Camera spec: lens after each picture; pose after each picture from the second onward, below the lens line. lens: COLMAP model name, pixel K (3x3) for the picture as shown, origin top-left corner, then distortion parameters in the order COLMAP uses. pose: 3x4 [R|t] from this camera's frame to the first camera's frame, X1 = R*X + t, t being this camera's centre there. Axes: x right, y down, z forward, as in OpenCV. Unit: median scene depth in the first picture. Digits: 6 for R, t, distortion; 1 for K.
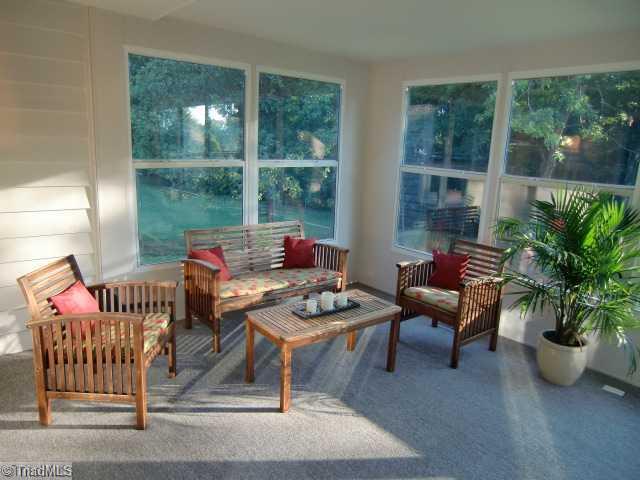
lens RADIAL K [[454.7, 0, 320.0], [0, 454.7, 240.0], [0, 0, 1]] dist [-0.093363, 0.002659]
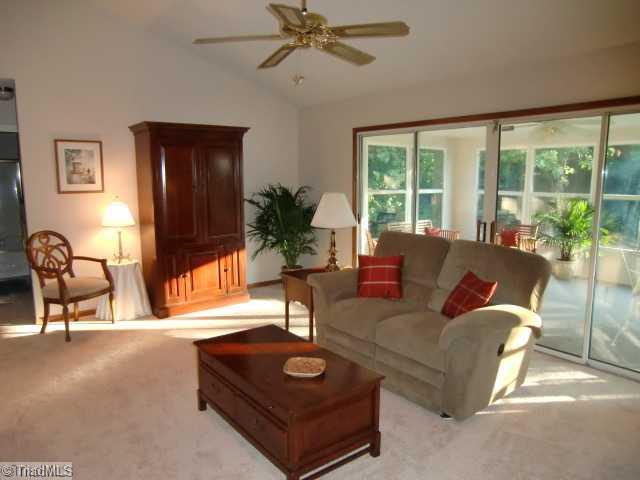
lens RADIAL K [[460.5, 0, 320.0], [0, 460.5, 240.0], [0, 0, 1]] dist [-0.002899, -0.000536]
pose [[0.999390, -0.031801, -0.014415, -0.469496], [0.030672, 0.996879, -0.072744, 0.169399], [0.016684, 0.072258, 0.997246, -0.971243]]
